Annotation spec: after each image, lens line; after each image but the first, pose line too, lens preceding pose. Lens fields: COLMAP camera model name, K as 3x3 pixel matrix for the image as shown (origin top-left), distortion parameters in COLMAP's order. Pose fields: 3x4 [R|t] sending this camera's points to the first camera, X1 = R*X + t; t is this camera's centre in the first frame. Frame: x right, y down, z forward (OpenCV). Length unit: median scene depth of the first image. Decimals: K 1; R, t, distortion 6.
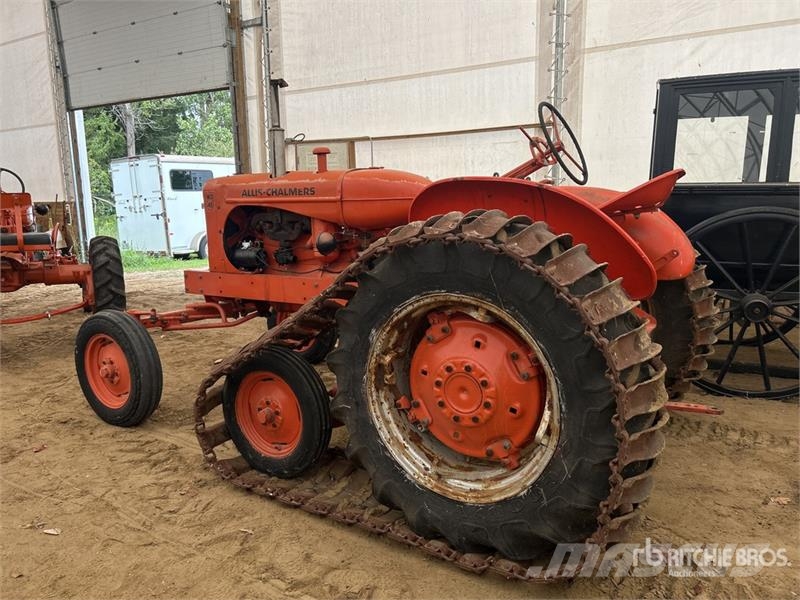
lens RADIAL K [[614.2, 0, 392.2], [0, 614.2, 293.1], [0, 0, 1]] dist [0.049925, -0.065414]
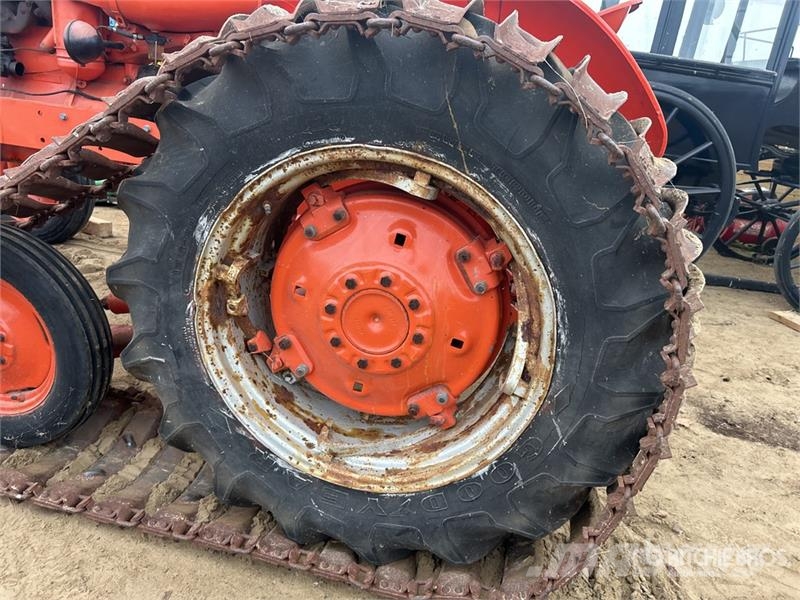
lens RADIAL K [[614.2, 0, 416.8], [0, 614.2, 305.6], [0, 0, 1]] dist [0.049925, -0.065414]
pose [[0.925292, -0.076612, 0.371436, -0.065958], [0.004629, 0.981593, 0.190929, 0.033890], [-0.379226, -0.174946, 0.908615, 0.448863]]
